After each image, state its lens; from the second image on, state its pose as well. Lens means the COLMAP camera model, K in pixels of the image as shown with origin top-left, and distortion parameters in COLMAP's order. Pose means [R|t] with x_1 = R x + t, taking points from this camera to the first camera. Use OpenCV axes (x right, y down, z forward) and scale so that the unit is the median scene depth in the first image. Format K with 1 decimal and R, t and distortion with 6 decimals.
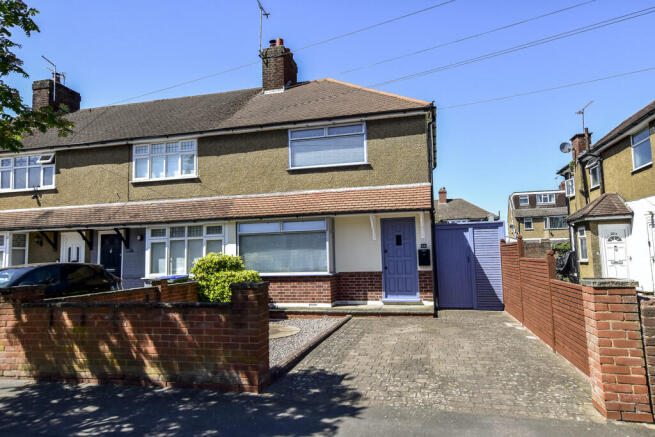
lens RADIAL K [[423.0, 0, 328.3], [0, 423.0, 217.7], [0, 0, 1]] dist [0.036216, 0.002035]
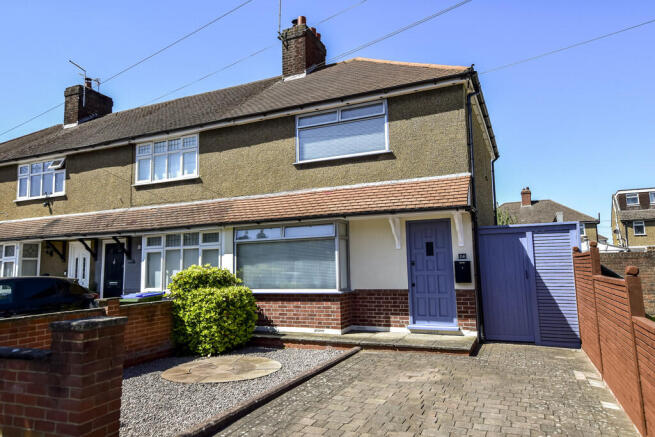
lens RADIAL K [[437.6, 0, 326.9], [0, 437.6, 216.9], [0, 0, 1]] dist [0.047781, 0.004592]
pose [[0.984239, -0.016762, -0.176047, 0.118958], [0.013476, 0.999712, -0.019840, 0.008202], [0.176328, 0.017154, 0.984182, 0.175111]]
